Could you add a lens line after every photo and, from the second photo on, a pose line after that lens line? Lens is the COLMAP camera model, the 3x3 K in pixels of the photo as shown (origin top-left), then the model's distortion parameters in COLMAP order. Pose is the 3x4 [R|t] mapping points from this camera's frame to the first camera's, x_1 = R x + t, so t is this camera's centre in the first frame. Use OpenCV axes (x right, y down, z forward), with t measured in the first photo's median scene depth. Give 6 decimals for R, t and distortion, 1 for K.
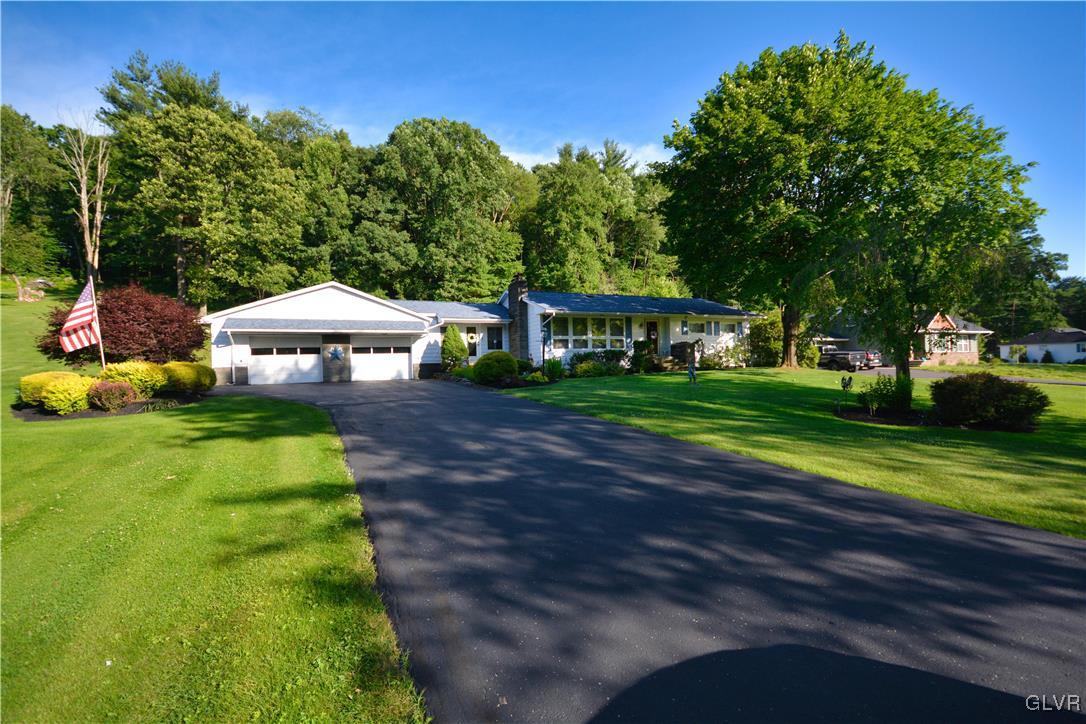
lens RADIAL K [[478.8, 0, 543.0], [0, 478.8, 362.0], [0, 0, 1]] dist [0.011643, -0.013123]
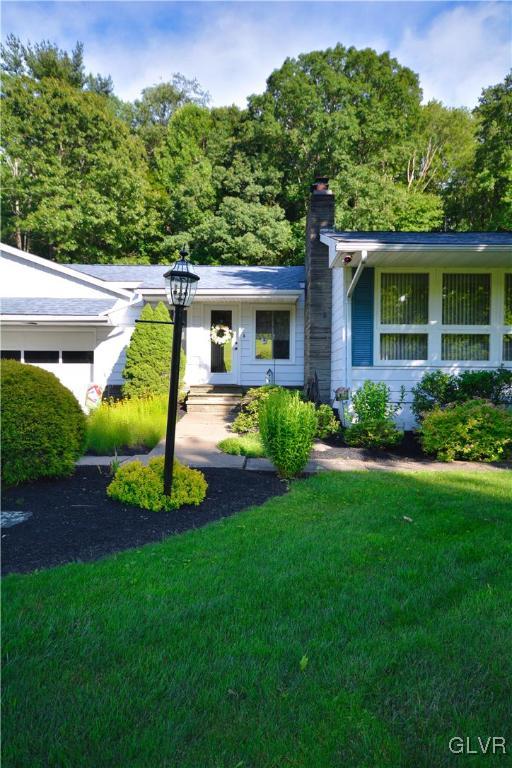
lens RADIAL K [[498.6, 0, 259.3], [0, 498.6, 392.9], [0, 0, 1]] dist [0.018859, 0.000943]
pose [[0.903254, 0.043940, -0.426851, 0.043831], [-0.027552, 0.998629, 0.044498, -0.007003], [0.428221, -0.028432, 0.903227, 0.259336]]
